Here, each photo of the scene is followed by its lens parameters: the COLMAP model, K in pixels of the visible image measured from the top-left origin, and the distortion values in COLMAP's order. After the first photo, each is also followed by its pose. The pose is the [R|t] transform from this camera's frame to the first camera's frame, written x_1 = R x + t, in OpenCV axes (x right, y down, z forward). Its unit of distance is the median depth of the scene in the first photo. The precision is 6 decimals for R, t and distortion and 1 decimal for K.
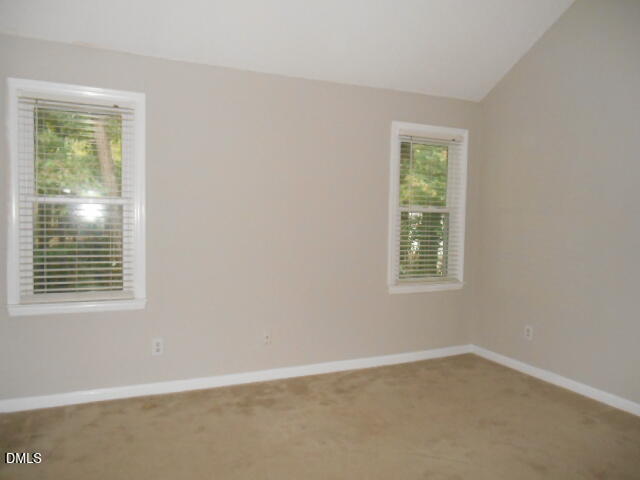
lens RADIAL K [[495.6, 0, 320.9], [0, 495.6, 236.9], [0, 0, 1]] dist [-0.013837, 0.009550]
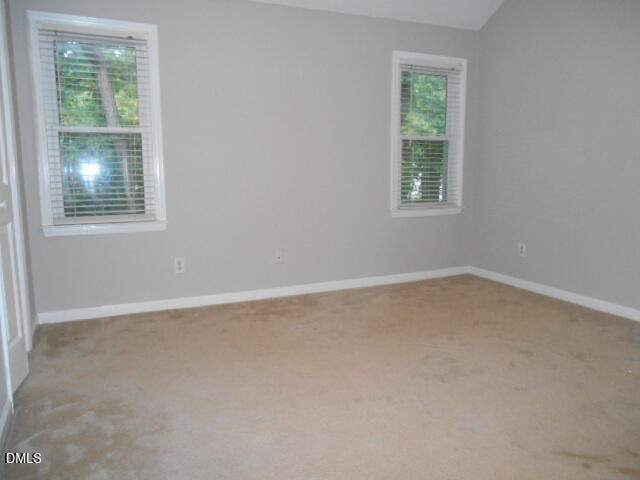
lens RADIAL K [[495.6, 0, 318.2], [0, 495.6, 239.4], [0, 0, 1]] dist [-0.013837, 0.009550]
pose [[0.999759, -0.020253, -0.008511, -0.013655], [0.020970, 0.995268, 0.094881, 0.066321], [0.006549, -0.095036, 0.995452, -0.076901]]
